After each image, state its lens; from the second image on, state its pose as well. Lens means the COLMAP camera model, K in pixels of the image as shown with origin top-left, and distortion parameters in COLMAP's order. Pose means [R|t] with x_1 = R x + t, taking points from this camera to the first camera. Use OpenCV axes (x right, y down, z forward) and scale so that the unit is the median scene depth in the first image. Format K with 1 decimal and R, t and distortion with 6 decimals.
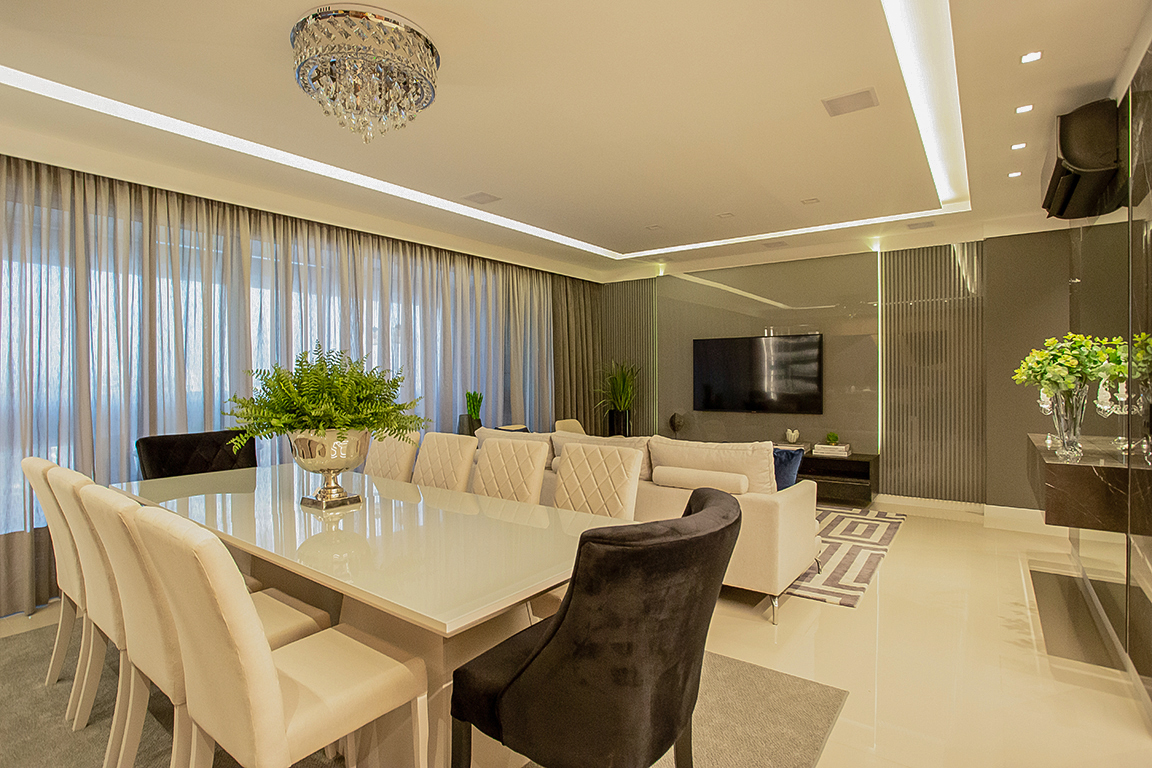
lens RADIAL K [[577.0, 0, 576.0], [0, 577.0, 384.0], [0, 0, 1]] dist [0.001254, 0.000115]
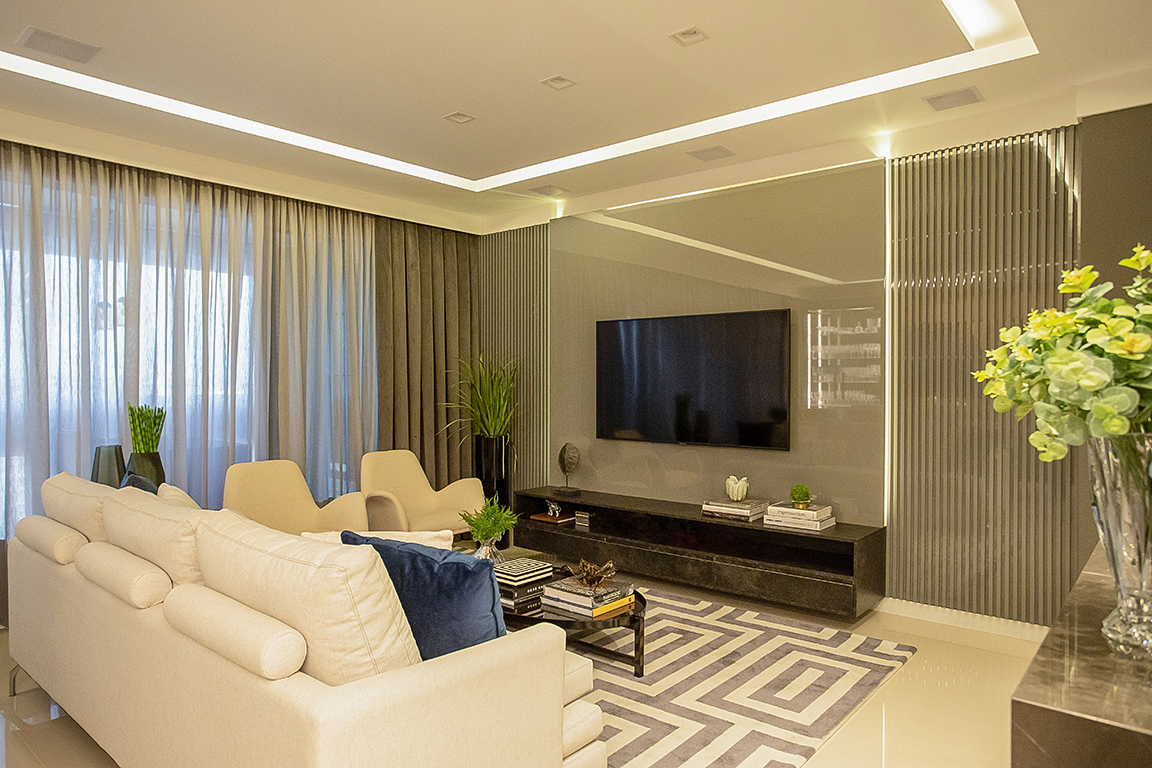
lens RADIAL K [[719.4, 0, 576.0], [0, 719.4, 384.0], [0, 0, 1]] dist [-0.069670, 0.108859]
pose [[0.995502, 0.009962, -0.094214, 0.283913], [-0.010933, 0.999892, -0.009793, -0.004478], [0.094106, 0.010779, 0.995504, 0.283322]]
